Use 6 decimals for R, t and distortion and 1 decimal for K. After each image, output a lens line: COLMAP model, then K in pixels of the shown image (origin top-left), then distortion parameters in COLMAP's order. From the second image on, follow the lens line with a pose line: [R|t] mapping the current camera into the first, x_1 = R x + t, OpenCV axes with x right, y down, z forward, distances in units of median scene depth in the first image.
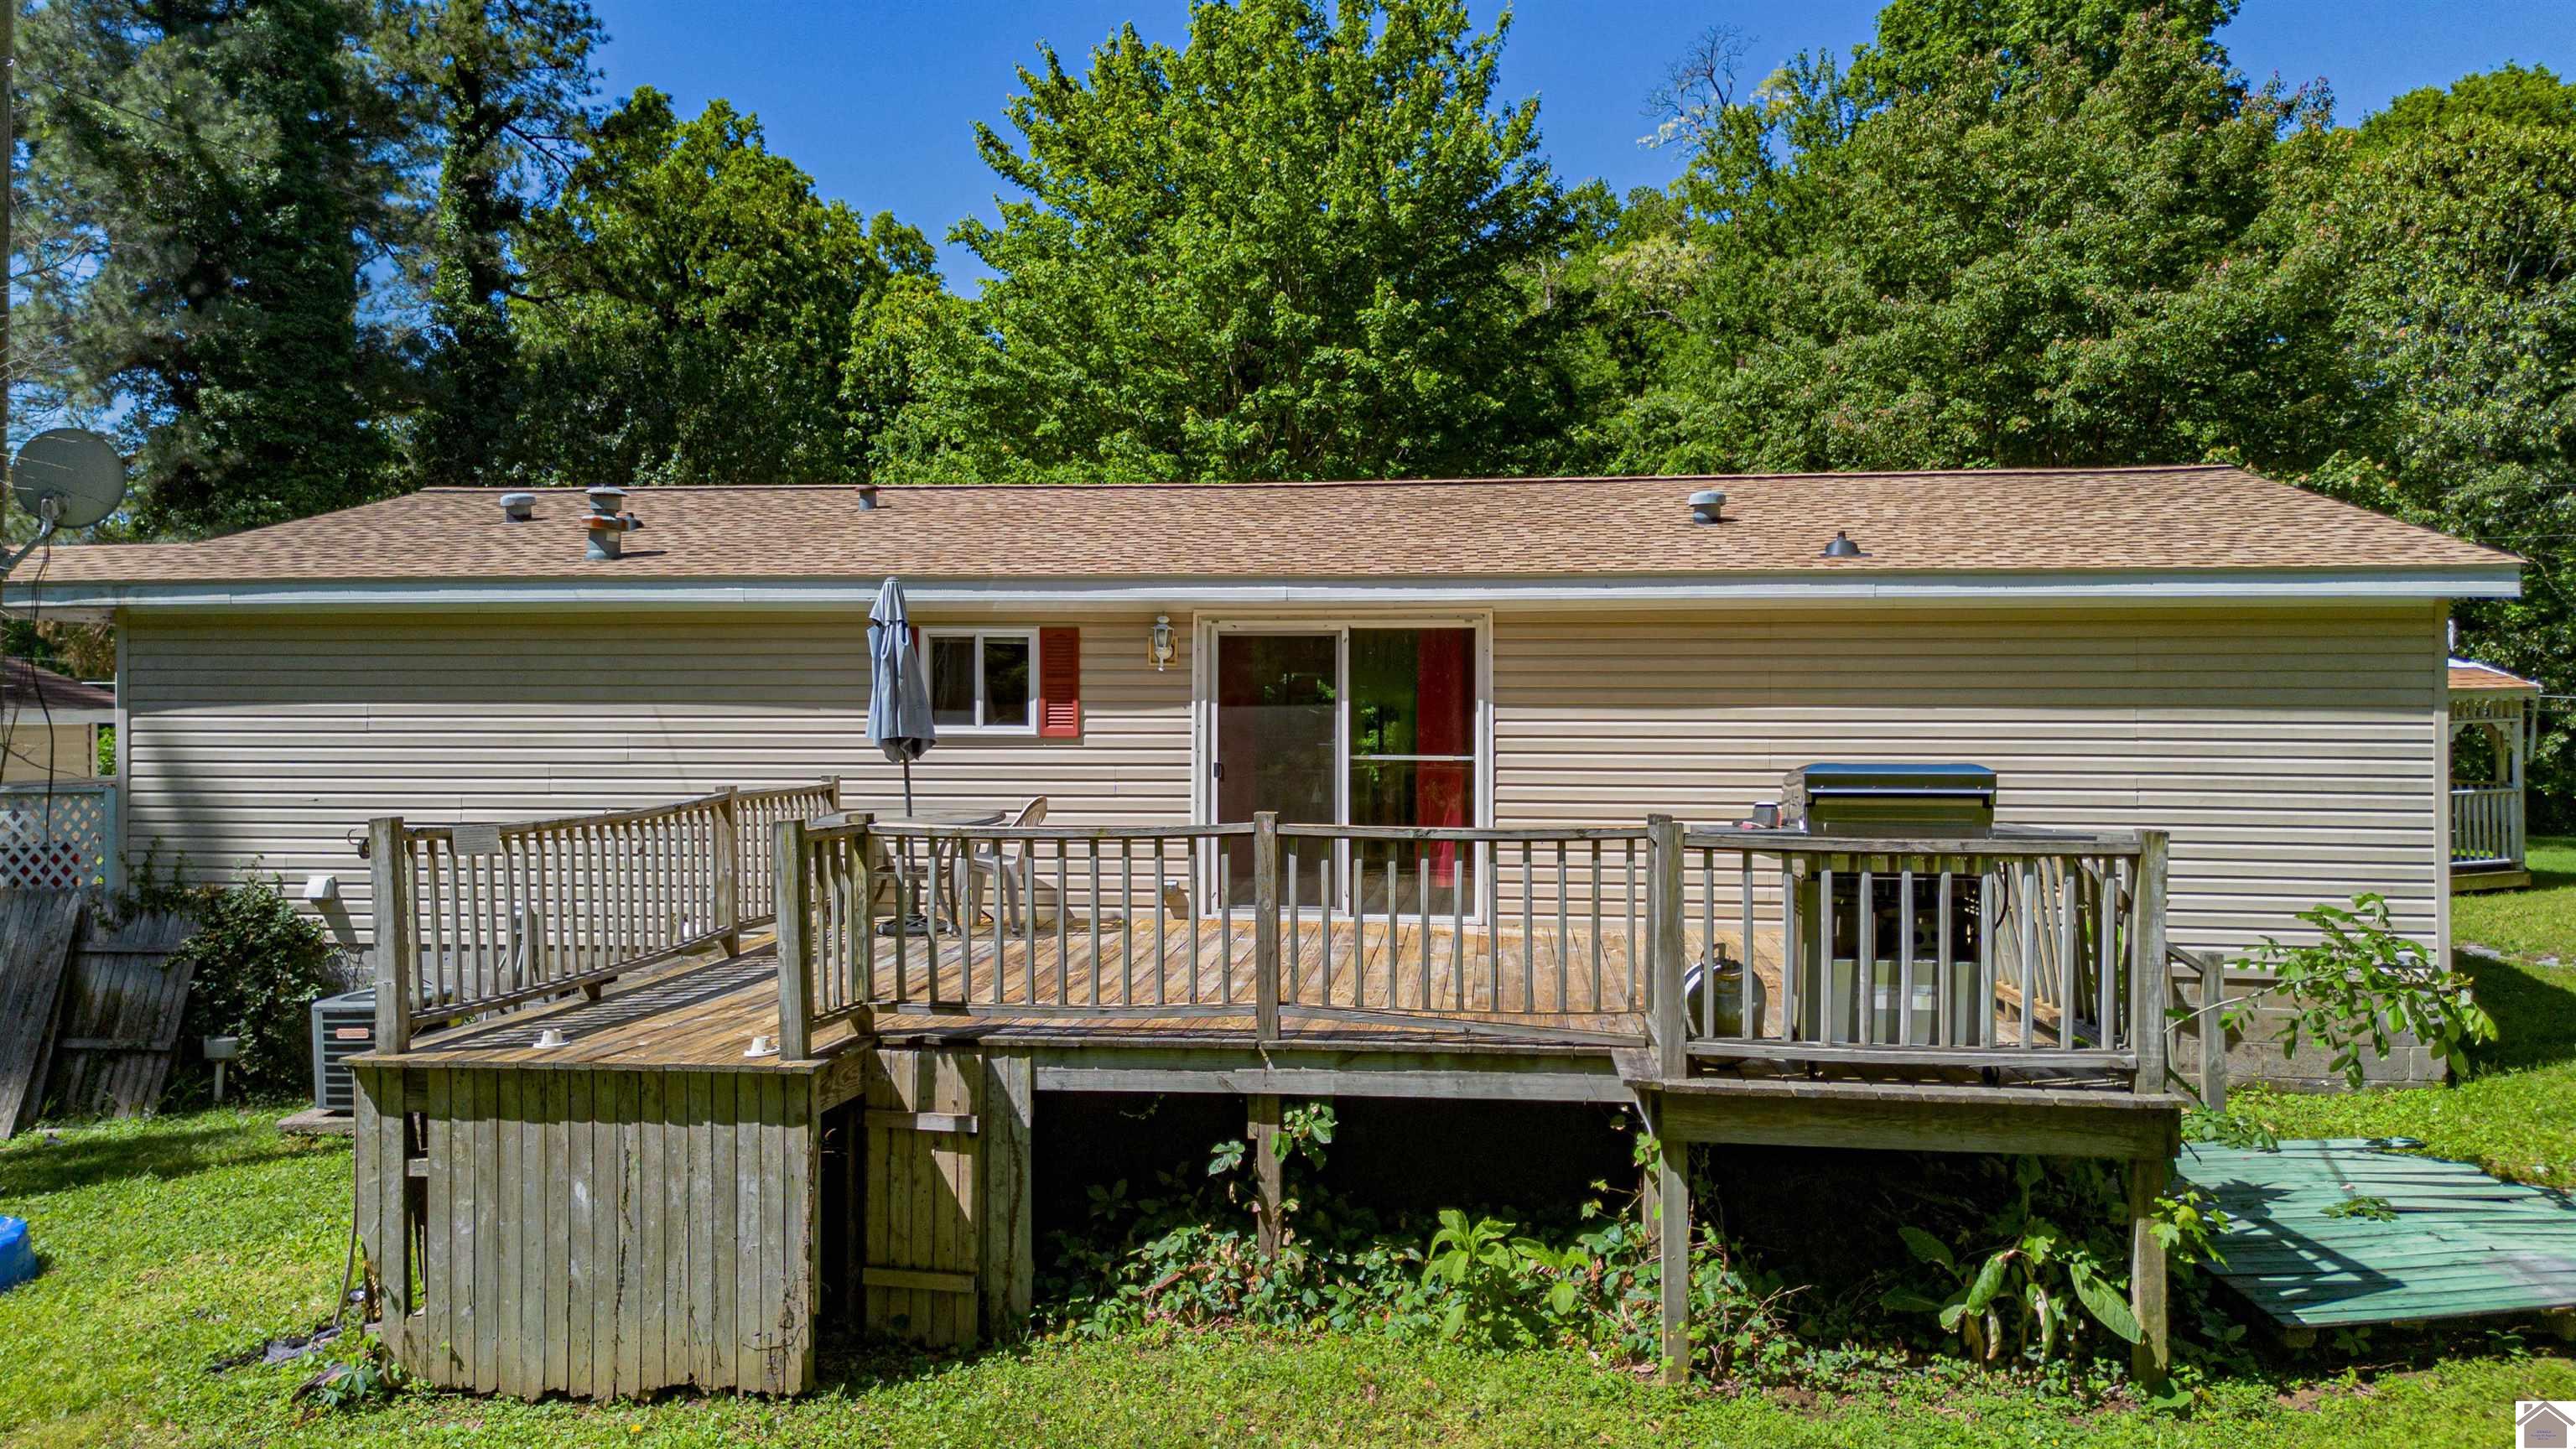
lens RADIAL K [[1842.2, 0, 1292.5], [0, 1842.2, 700.6], [0, 0, 1]] dist [0.067937, -0.063875]
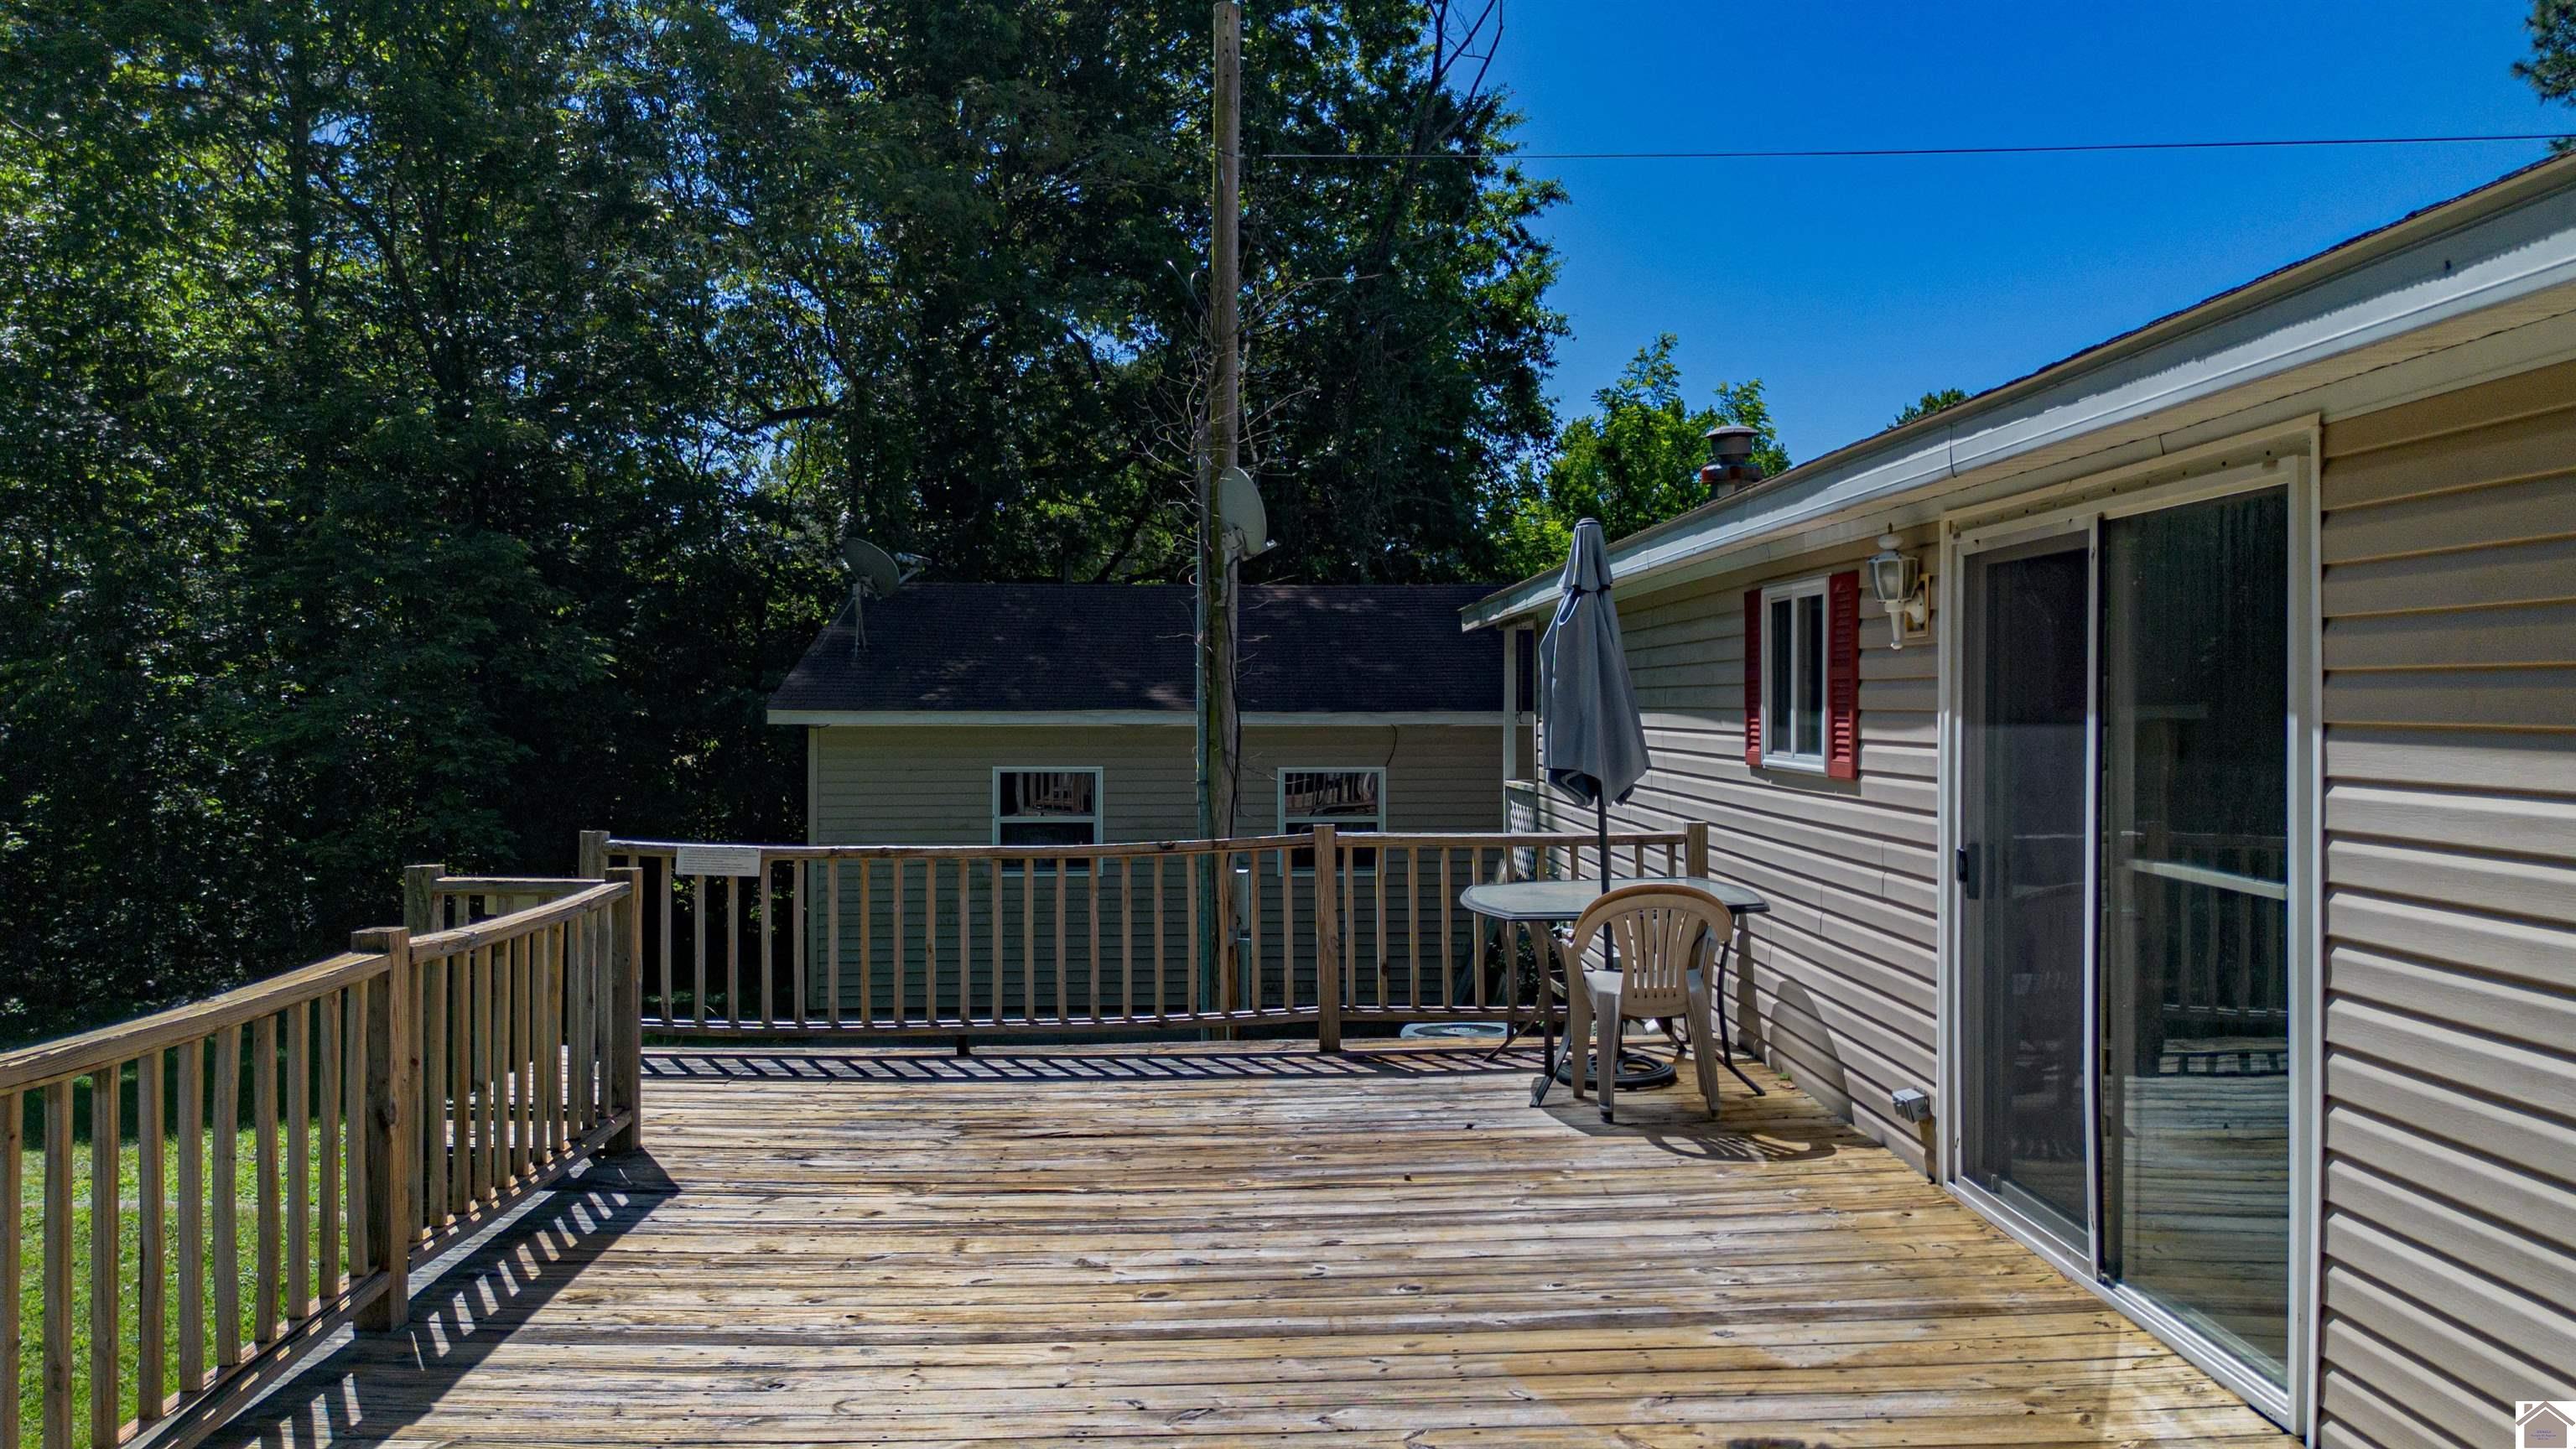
lens RADIAL K [[1842.2, 0, 1301.3], [0, 1842.2, 716.3], [0, 0, 1]] dist [0.067937, -0.063875]
pose [[0.152765, 0.006183, -0.988243, 0.368060], [0.012747, 0.999885, 0.008226, -0.004385], [0.988180, -0.013854, 0.152669, 0.746637]]
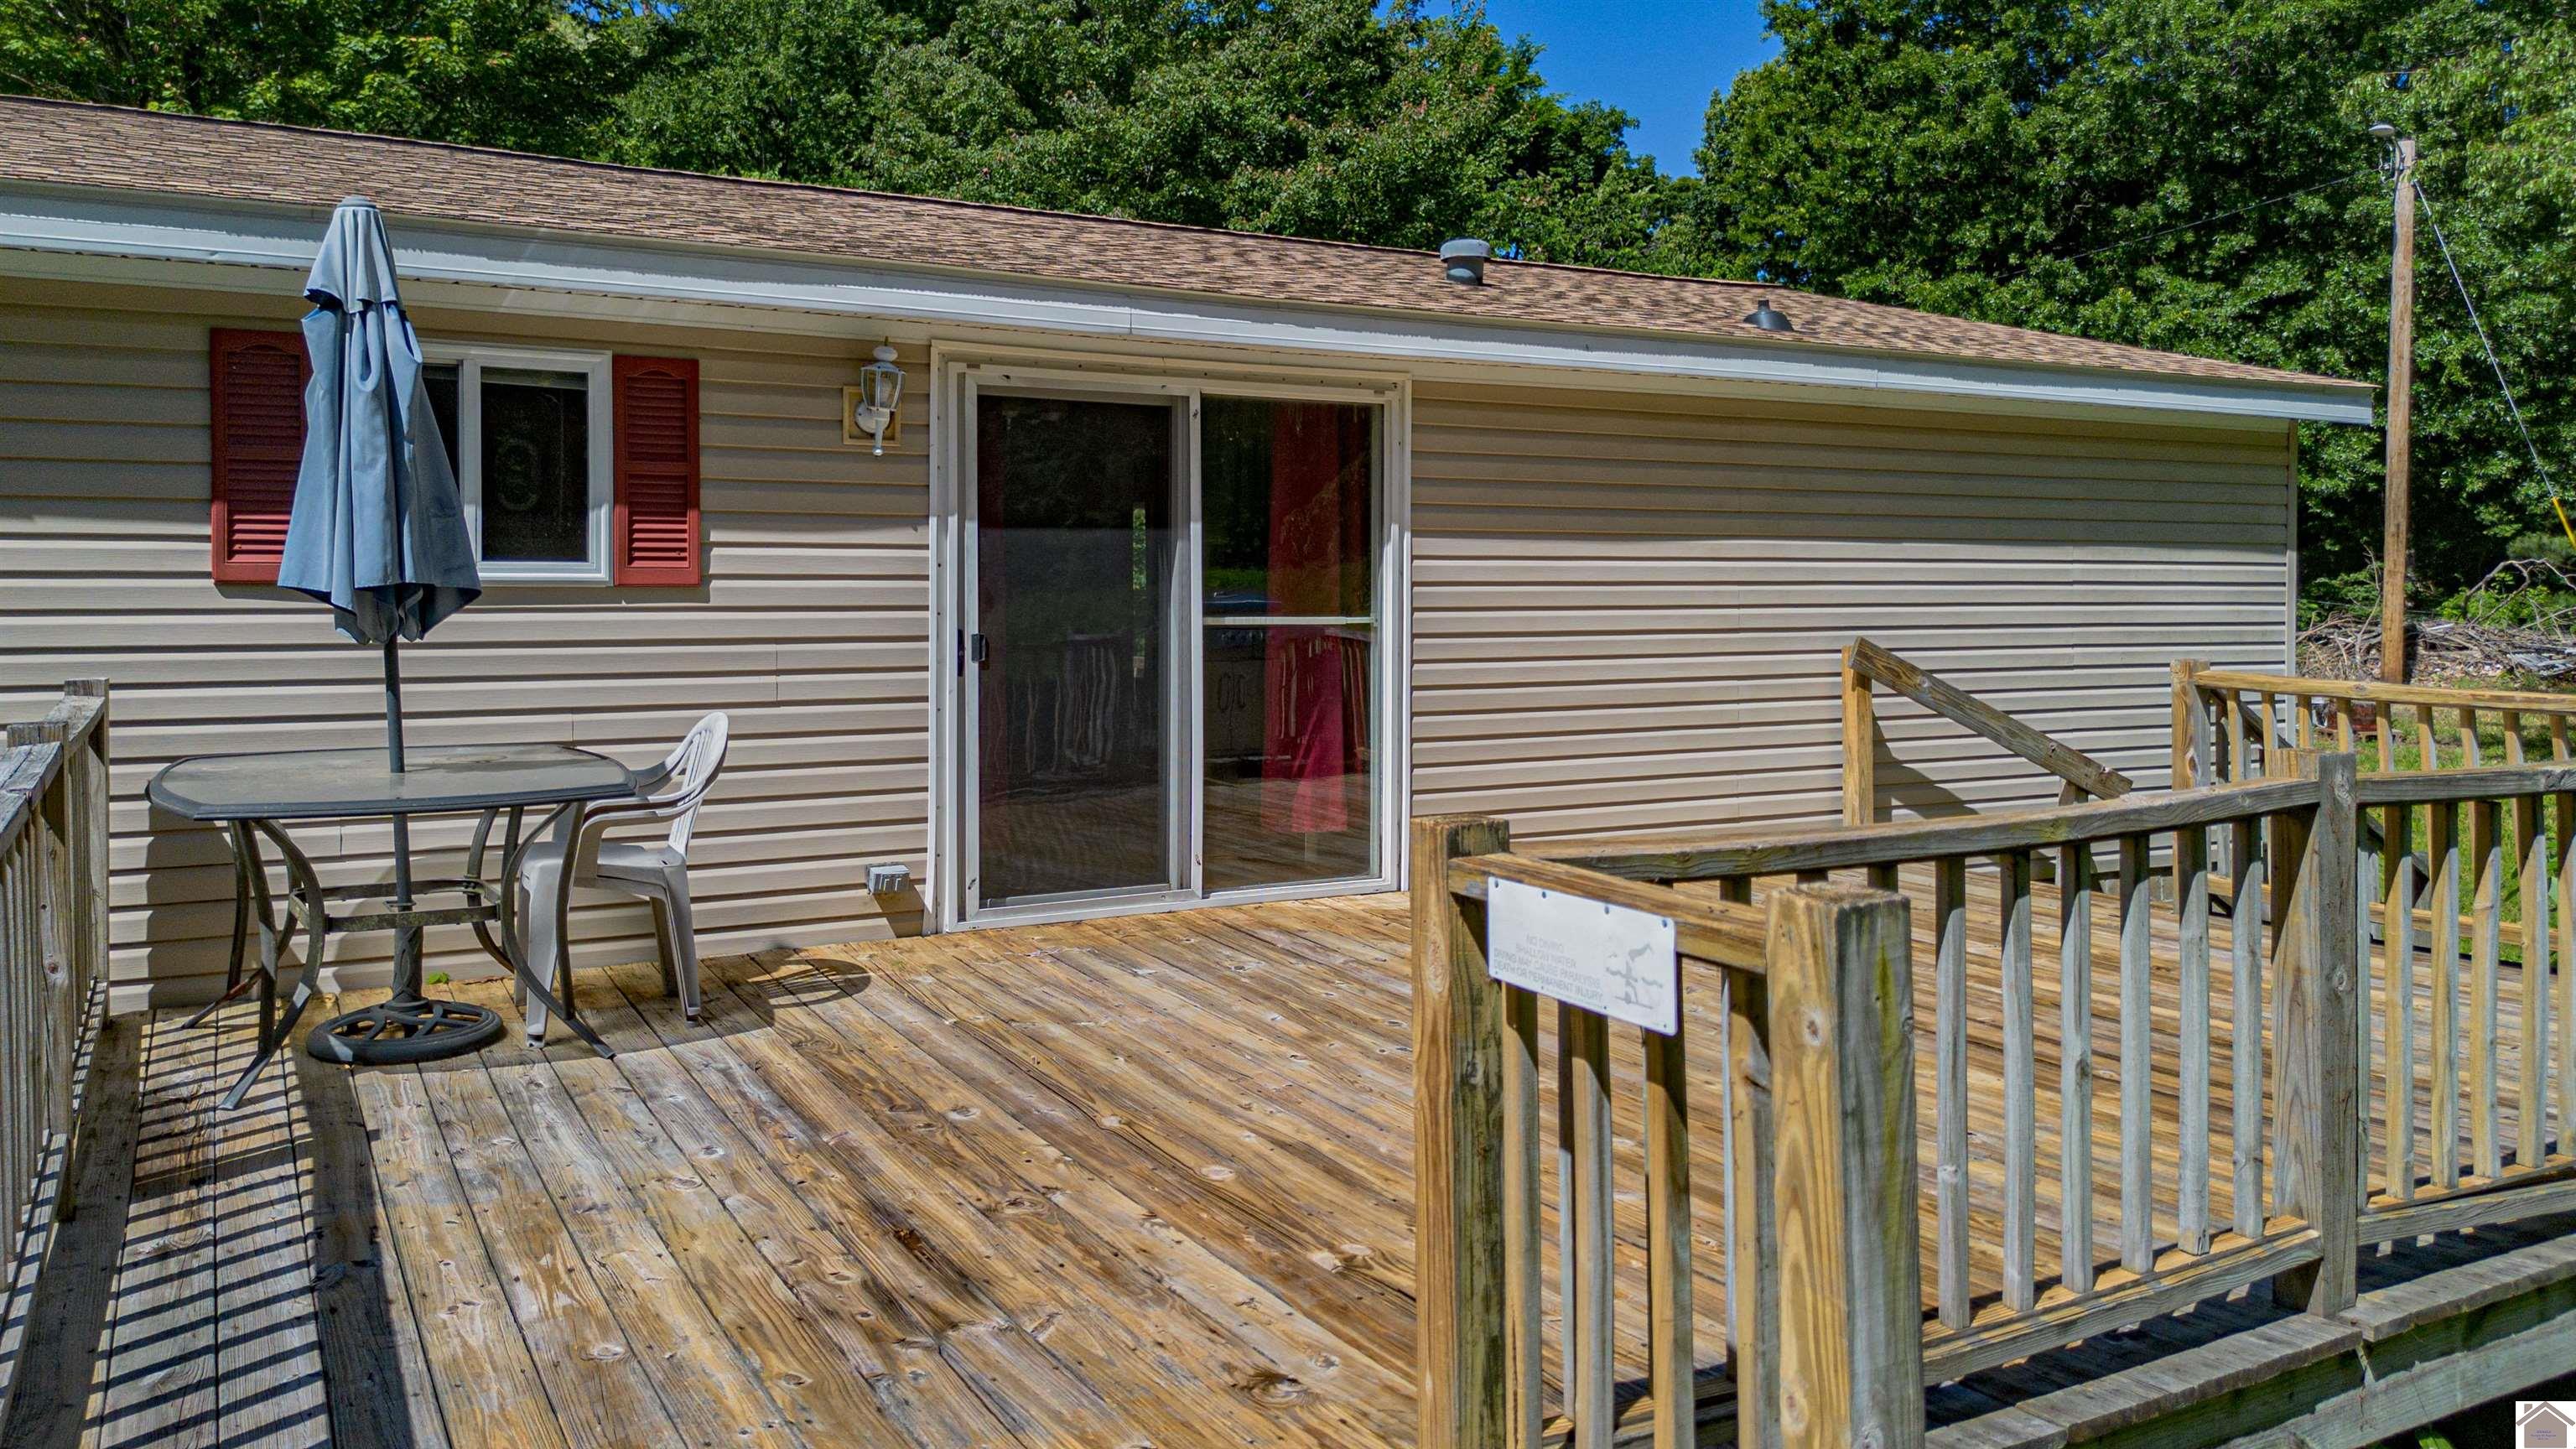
lens RADIAL K [[1842.2, 0, 1254.1], [0, 1842.2, 601.8], [0, 0, 1]] dist [0.067937, -0.063875]
pose [[0.815483, -0.005645, 0.578753, -0.272719], [-0.008208, 0.999739, 0.021317, 0.012064], [-0.578722, -0.022134, 0.815224, 0.504646]]
